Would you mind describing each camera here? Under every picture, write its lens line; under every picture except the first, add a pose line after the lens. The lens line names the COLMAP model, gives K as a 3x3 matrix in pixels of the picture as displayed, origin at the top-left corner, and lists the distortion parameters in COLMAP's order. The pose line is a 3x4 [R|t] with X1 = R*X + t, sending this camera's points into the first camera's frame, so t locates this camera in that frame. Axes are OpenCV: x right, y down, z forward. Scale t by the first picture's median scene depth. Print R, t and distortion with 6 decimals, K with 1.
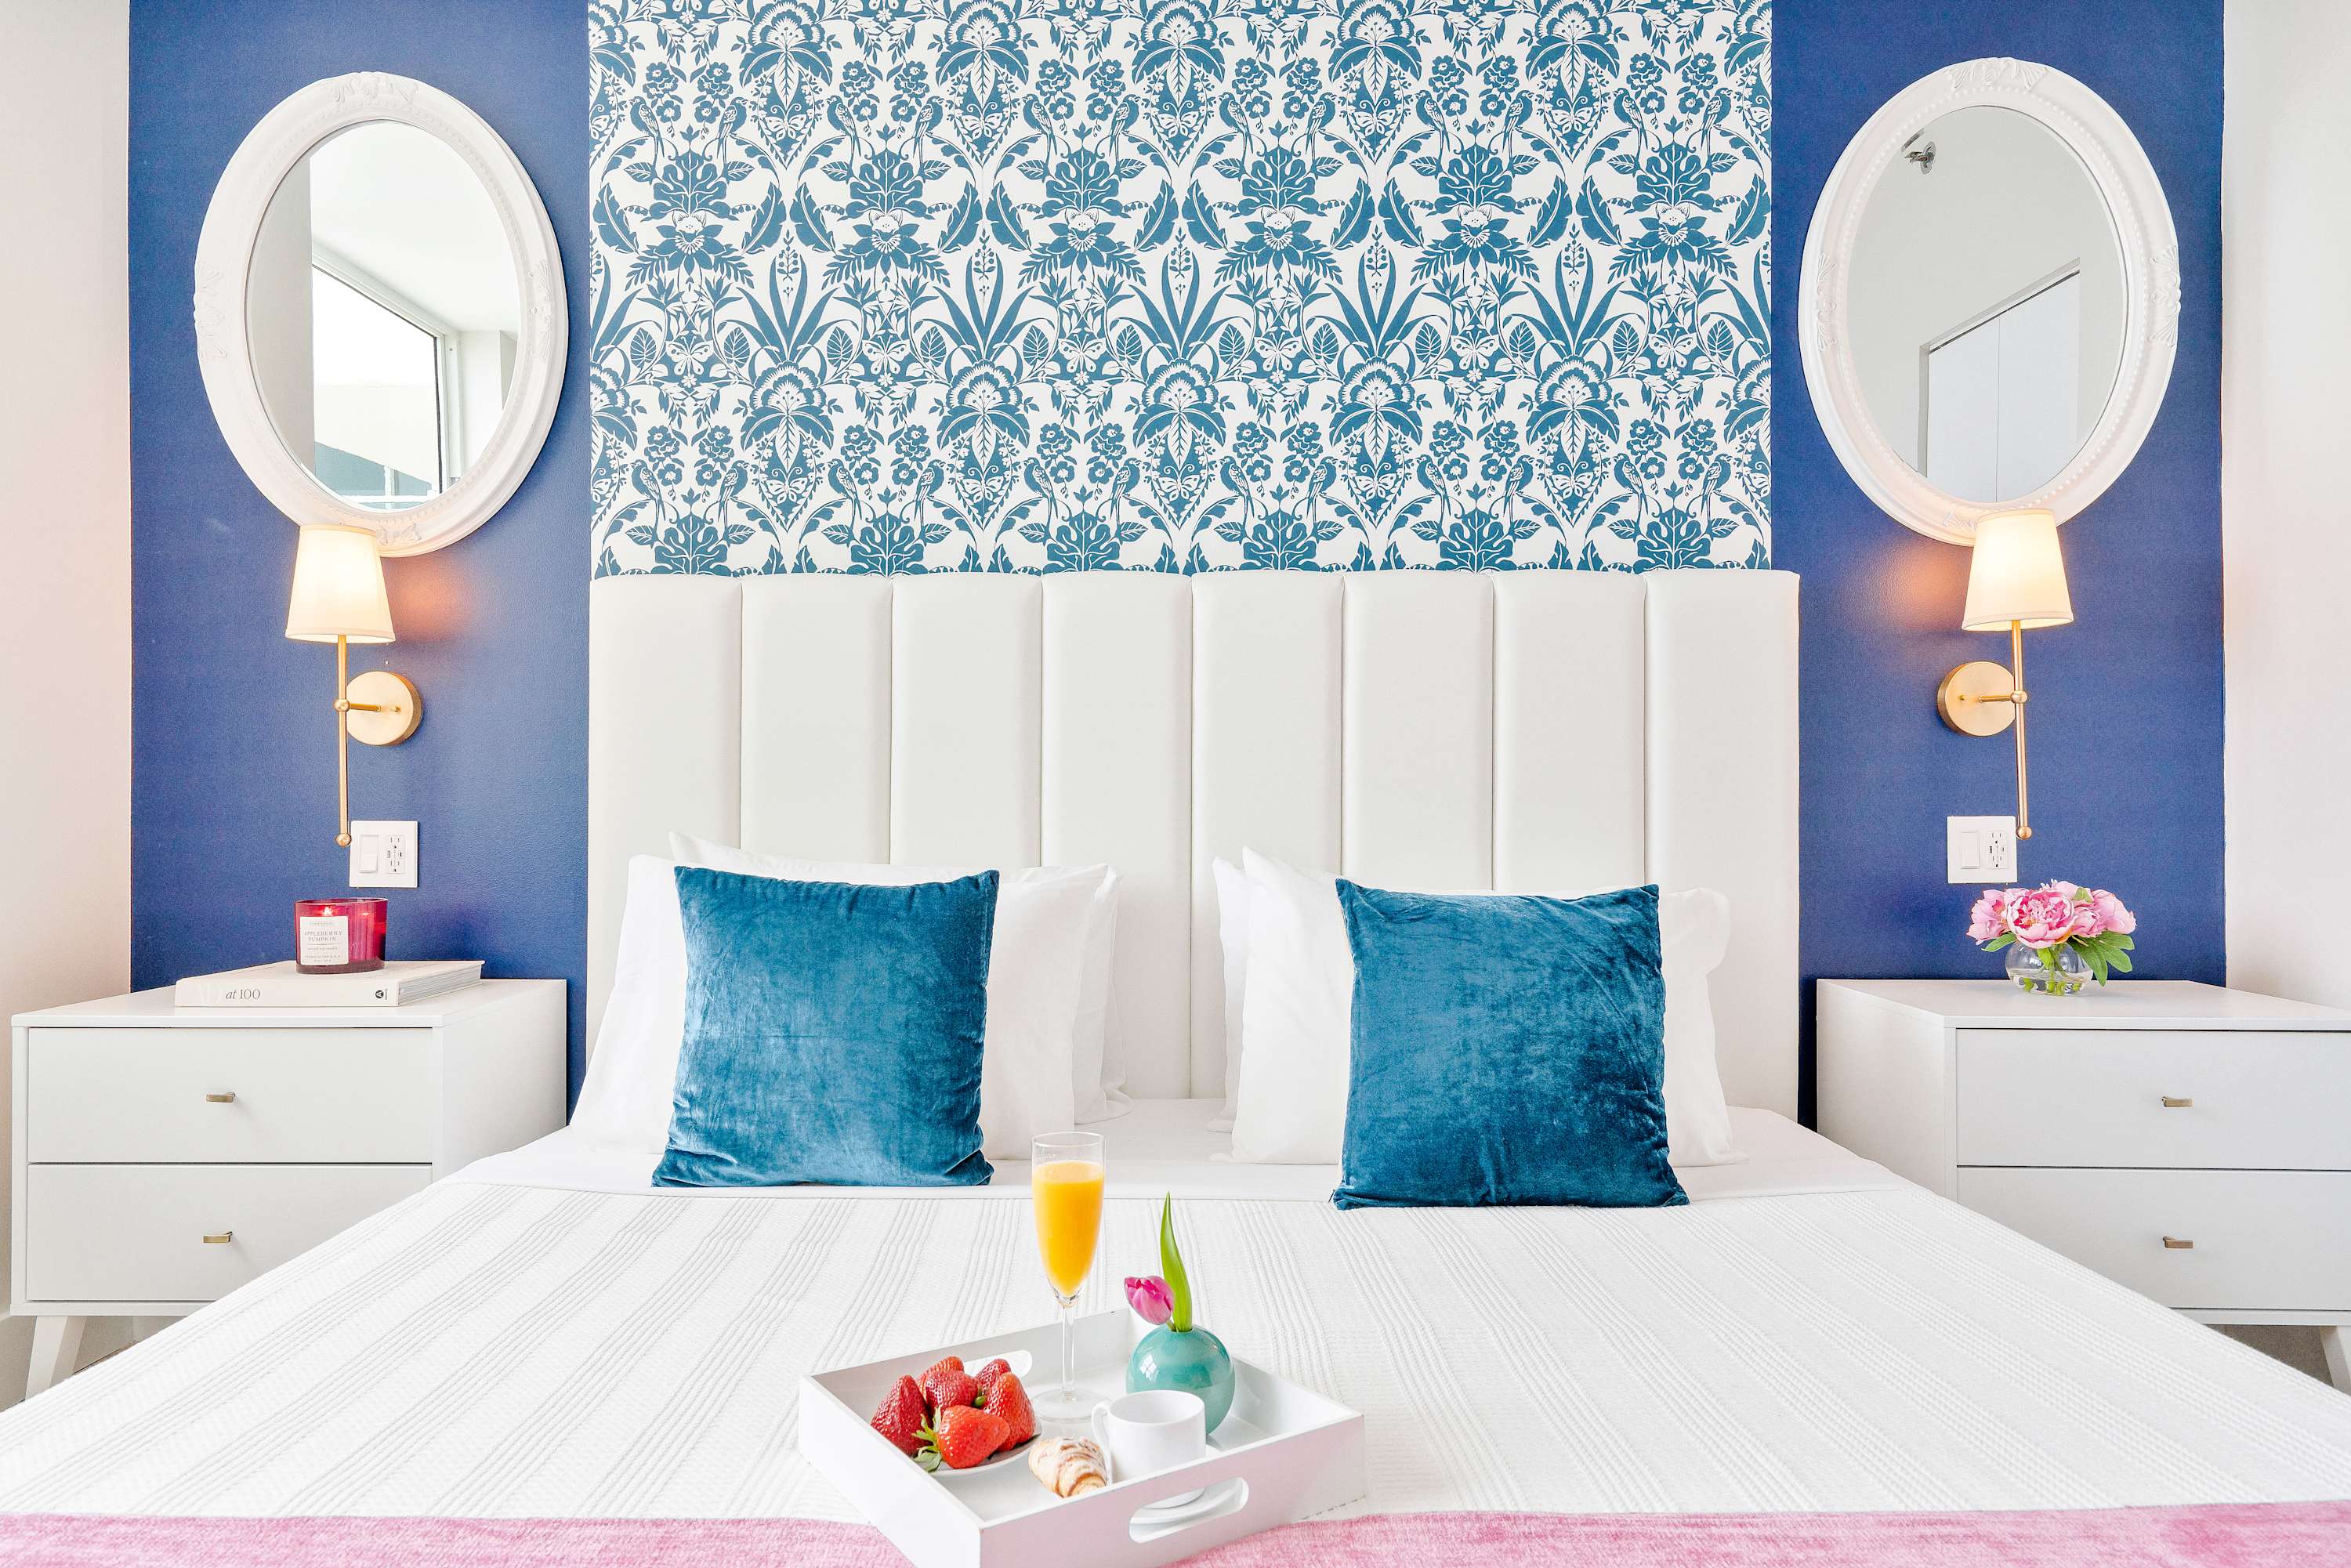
lens RADIAL K [[1579.1, 0, 1179.9], [0, 1579.1, 757.3], [0, 0, 1]] dist [0.012837, 0.006445]
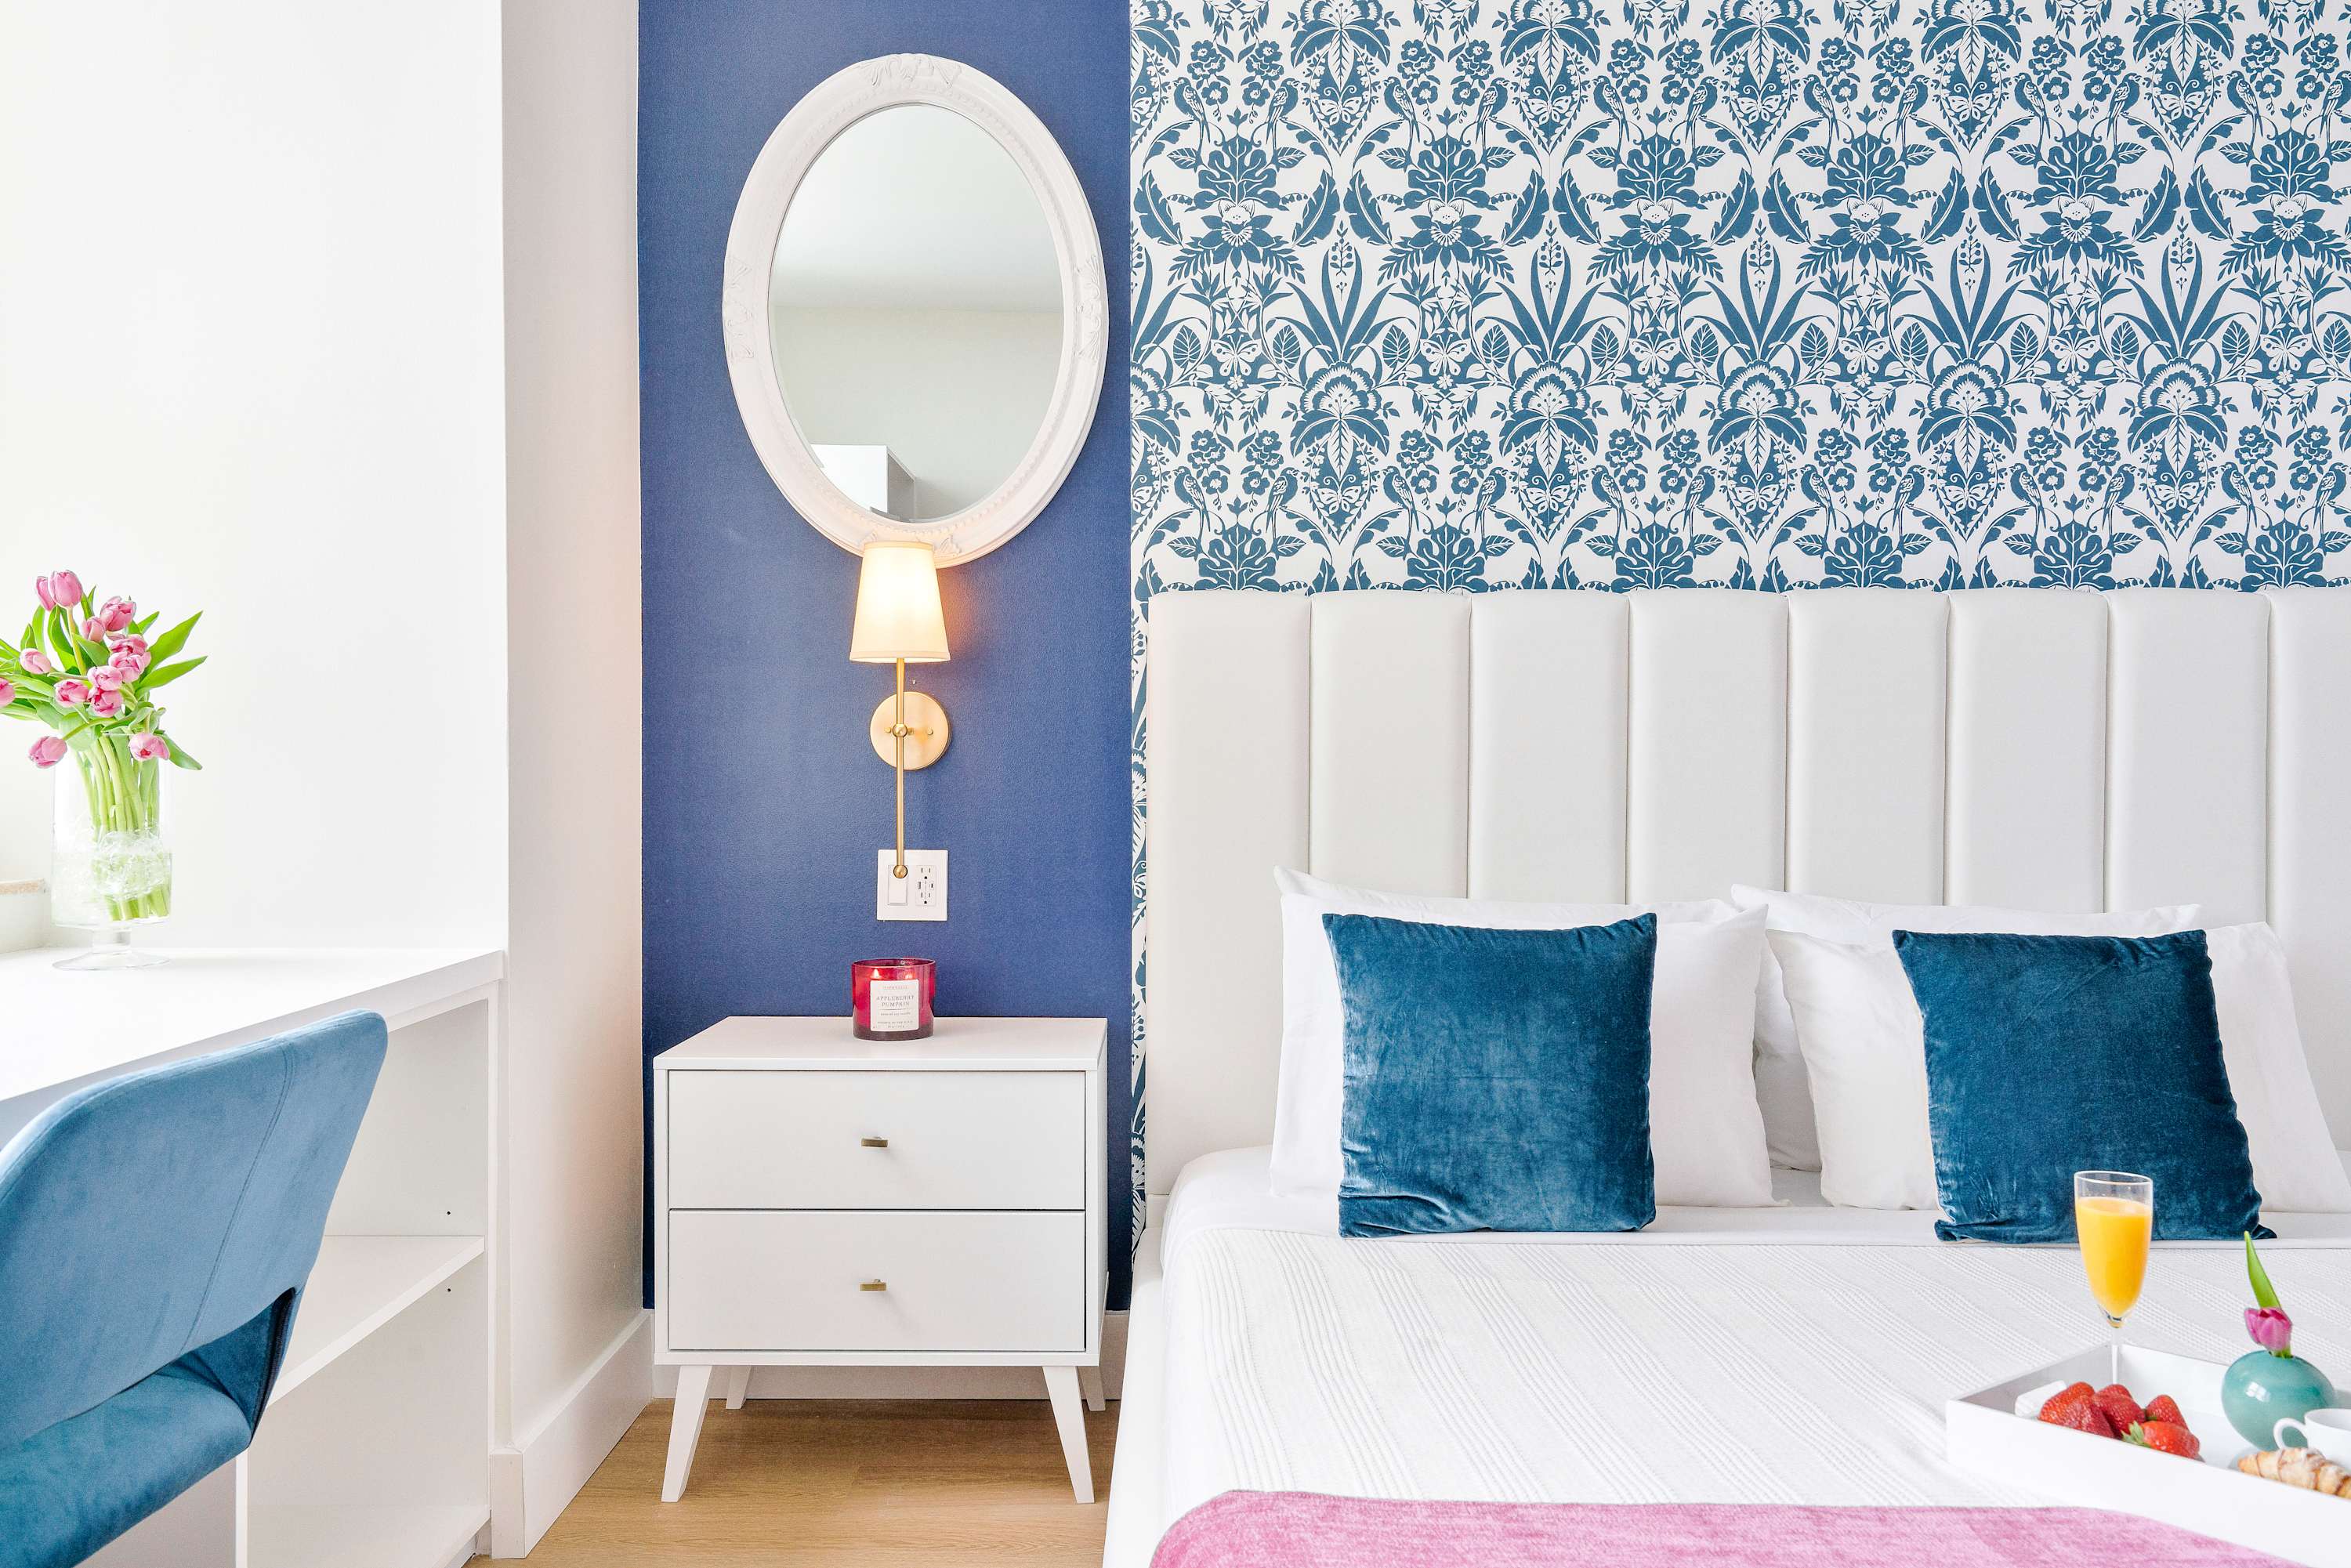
lens RADIAL K [[1665.9, 0, 1172.2], [0, 1665.9, 823.7], [0, 0, 1]] dist [0.013366, 0.003803]
pose [[0.999920, 0.002160, 0.012429, -0.360931], [-0.002444, 0.999736, 0.022853, 0.001969], [-0.012376, -0.022882, 0.999662, 0.002954]]
